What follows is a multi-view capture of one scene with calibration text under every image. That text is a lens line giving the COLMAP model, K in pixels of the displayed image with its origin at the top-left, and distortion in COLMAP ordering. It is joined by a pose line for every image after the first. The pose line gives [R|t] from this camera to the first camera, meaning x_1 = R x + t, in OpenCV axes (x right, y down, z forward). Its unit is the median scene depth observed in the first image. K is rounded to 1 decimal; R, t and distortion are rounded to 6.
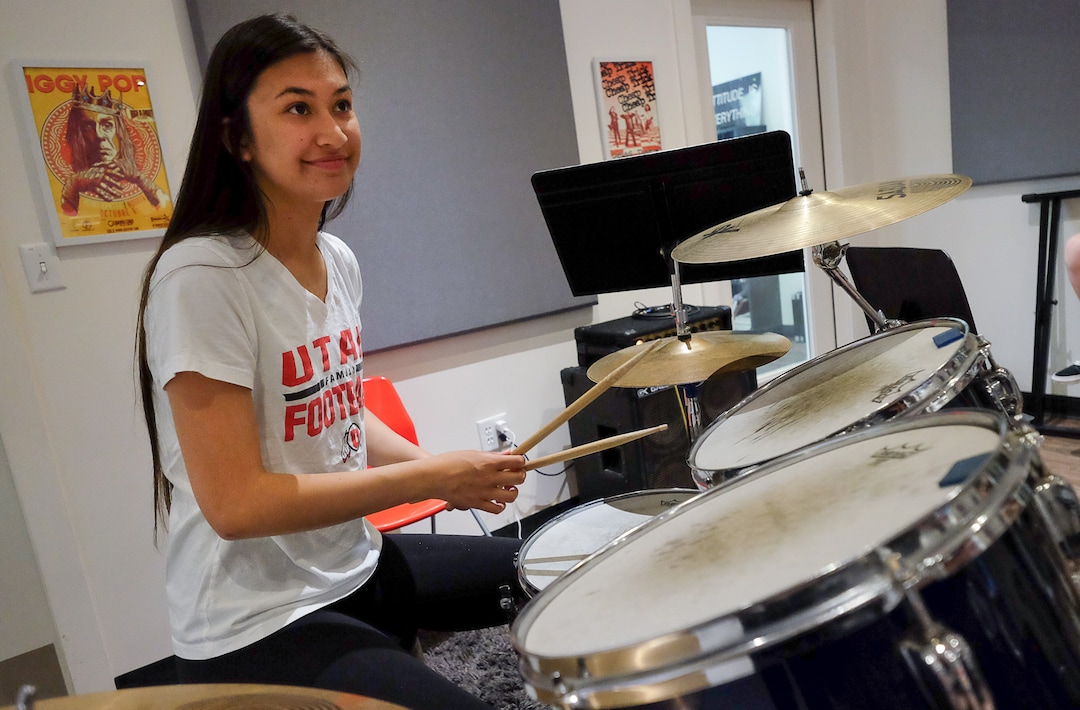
lens RADIAL K [[734.4, 0, 574.6], [0, 734.4, 357.5], [0, 0, 1]] dist [-0.008589, -0.002829]
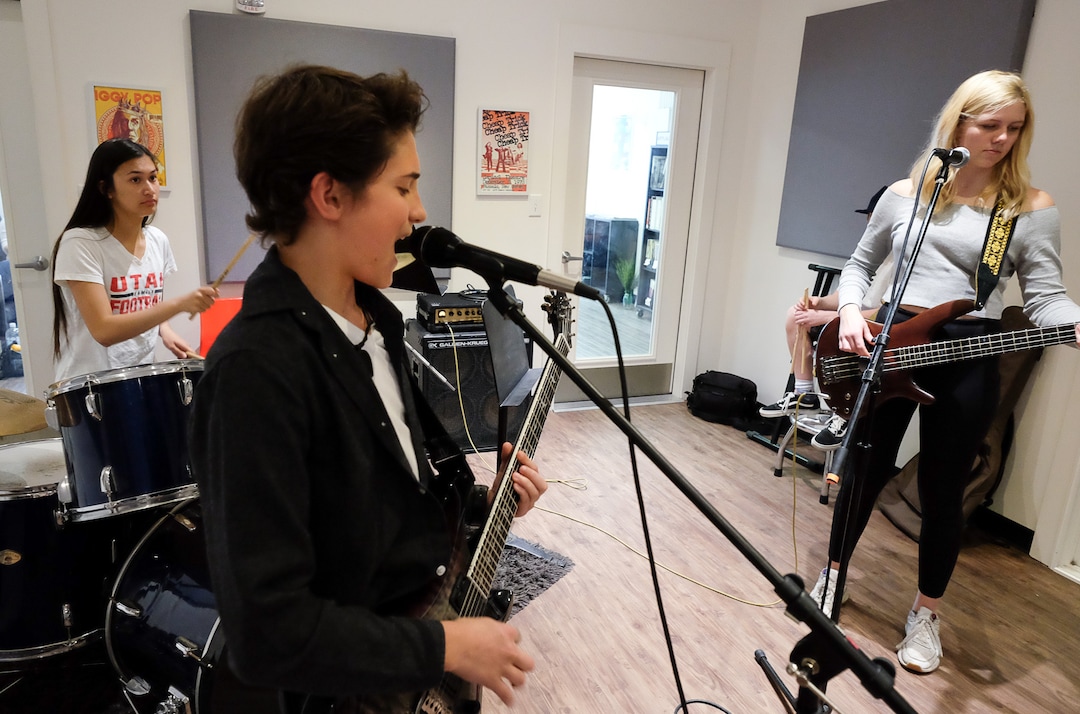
lens RADIAL K [[739.4, 0, 535.7], [0, 739.4, 352.4], [0, 0, 1]] dist [-0.015897, 0.000106]
pose [[0.961359, 0.216171, -0.170464, 0.675805], [-0.205900, 0.975617, 0.076004, -0.114301], [0.182738, -0.037969, 0.982428, -0.545752]]
